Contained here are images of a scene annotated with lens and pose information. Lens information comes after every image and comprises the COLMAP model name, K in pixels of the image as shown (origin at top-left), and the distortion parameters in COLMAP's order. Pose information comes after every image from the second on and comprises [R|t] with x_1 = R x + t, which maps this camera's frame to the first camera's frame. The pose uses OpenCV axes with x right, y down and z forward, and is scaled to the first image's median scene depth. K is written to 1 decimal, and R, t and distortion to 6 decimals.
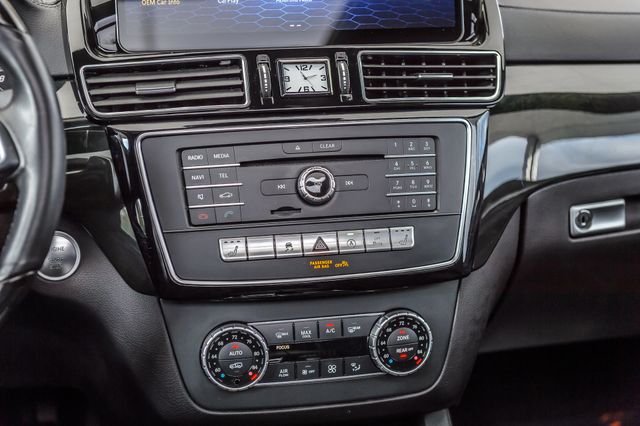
lens RADIAL K [[1246.8, 0, 321.1], [0, 1246.8, 215.1], [0, 0, 1]] dist [0.023376, 0.000000]
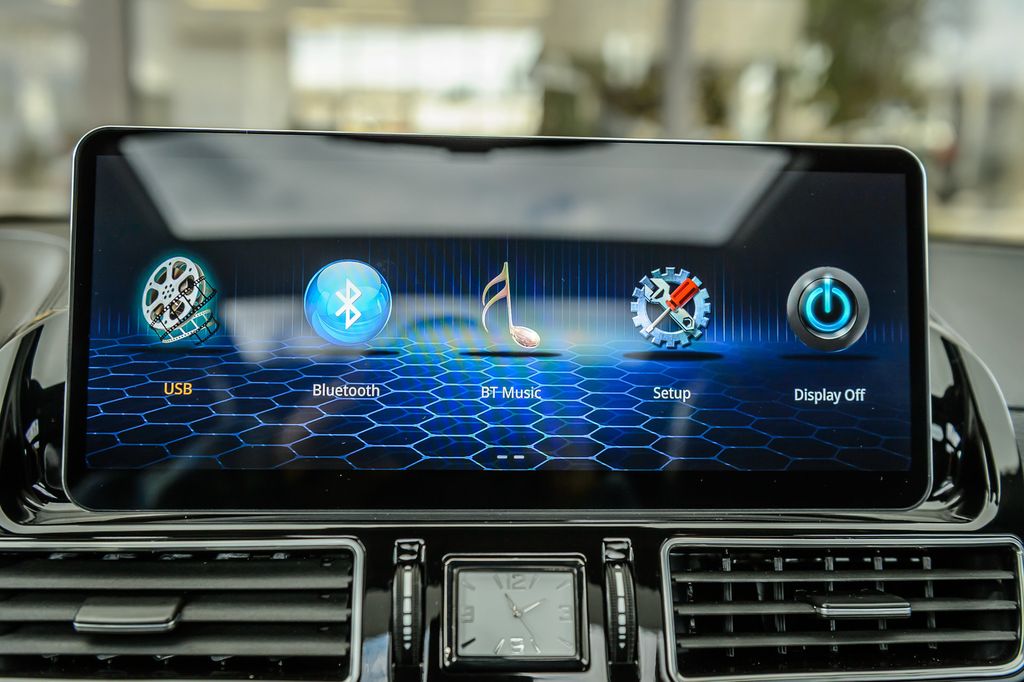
lens RADIAL K [[1050.9, 0, 511.9], [0, 1050.9, 336.3], [0, 0, 1]] dist [-0.006731, 0.000000]
pose [[0.988974, 0.044236, -0.141331, 0.026518], [-0.060520, 0.991741, -0.113079, -0.153417], [0.135161, 0.120385, 0.983483, 0.665140]]
